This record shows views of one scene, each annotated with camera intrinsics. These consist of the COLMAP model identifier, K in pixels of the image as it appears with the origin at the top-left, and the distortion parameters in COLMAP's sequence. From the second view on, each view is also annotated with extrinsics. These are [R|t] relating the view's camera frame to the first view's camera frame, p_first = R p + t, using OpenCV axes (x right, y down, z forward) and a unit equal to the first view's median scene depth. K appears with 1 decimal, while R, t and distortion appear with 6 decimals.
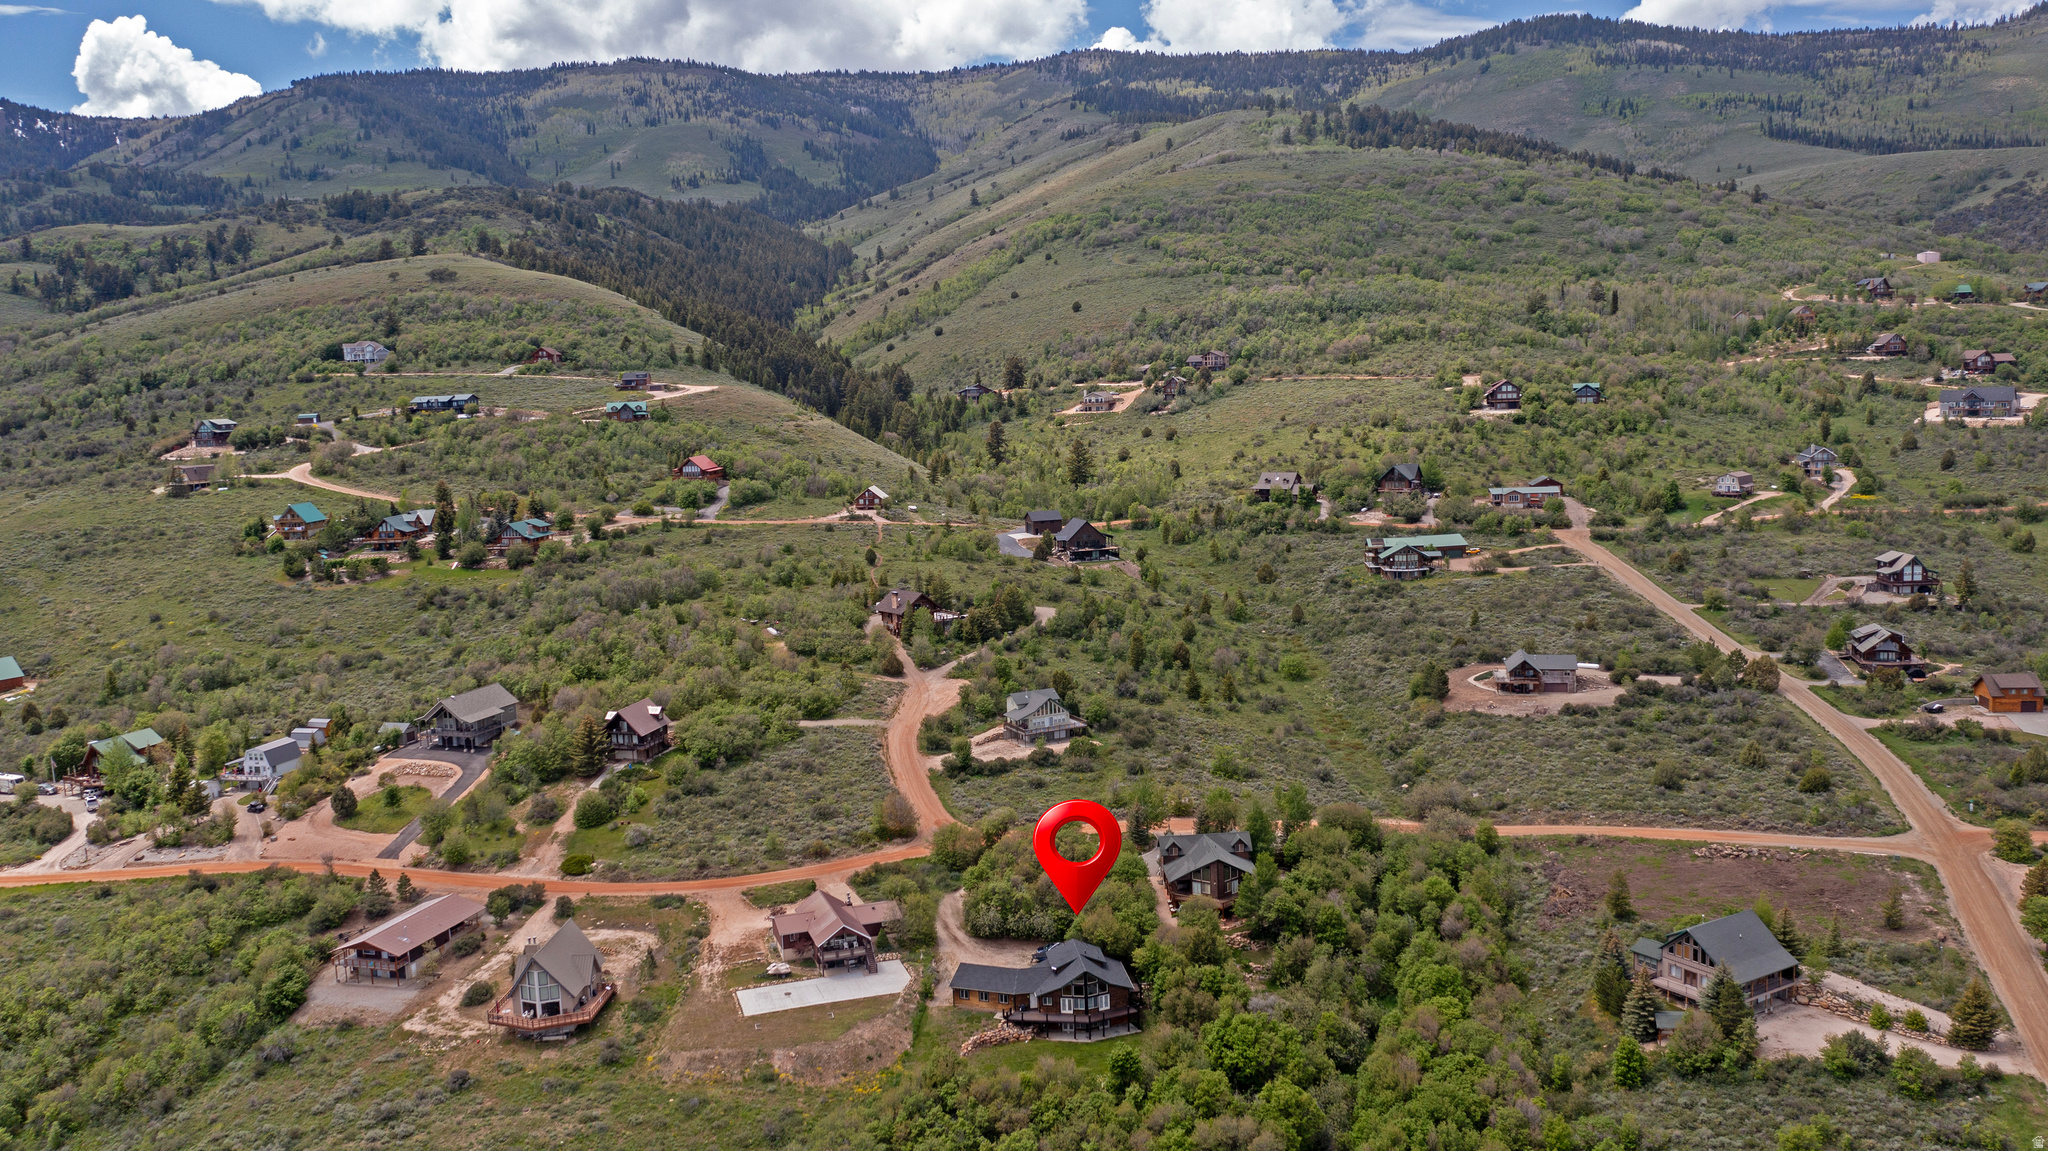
lens RADIAL K [[1640.3, 0, 1022.3], [0, 1640.3, 575.3], [0, 0, 1]] dist [-0.002346, 0.002439]
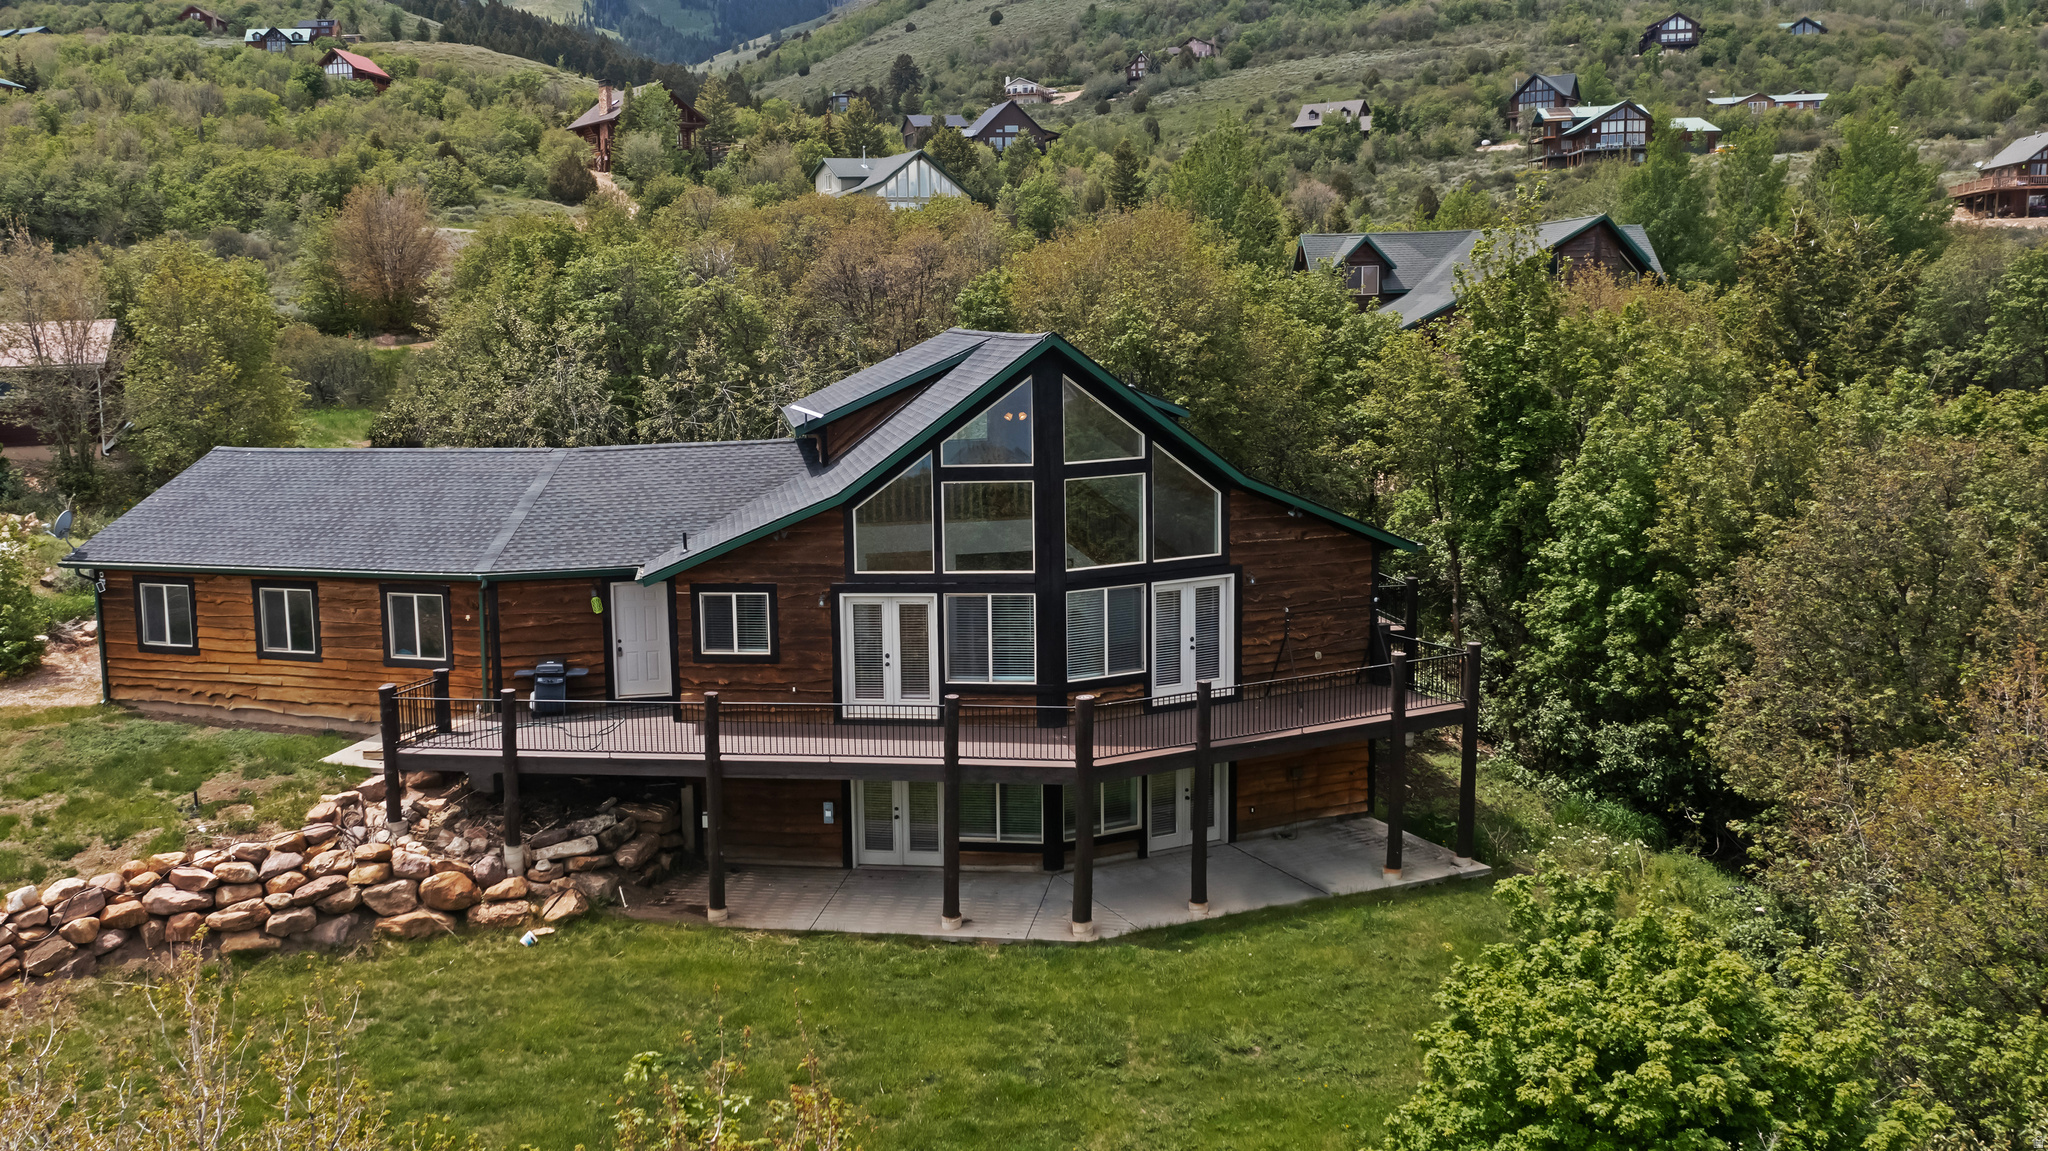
lens RADIAL K [[1640.3, 0, 1026.0], [0, 1640.3, 576.2], [0, 0, 1]] dist [-0.002346, 0.002439]
pose [[0.998195, 0.017881, 0.057330, 0.030071], [-0.016792, 0.999670, -0.019422, 0.258529], [-0.057659, 0.018424, 0.998166, 0.876228]]
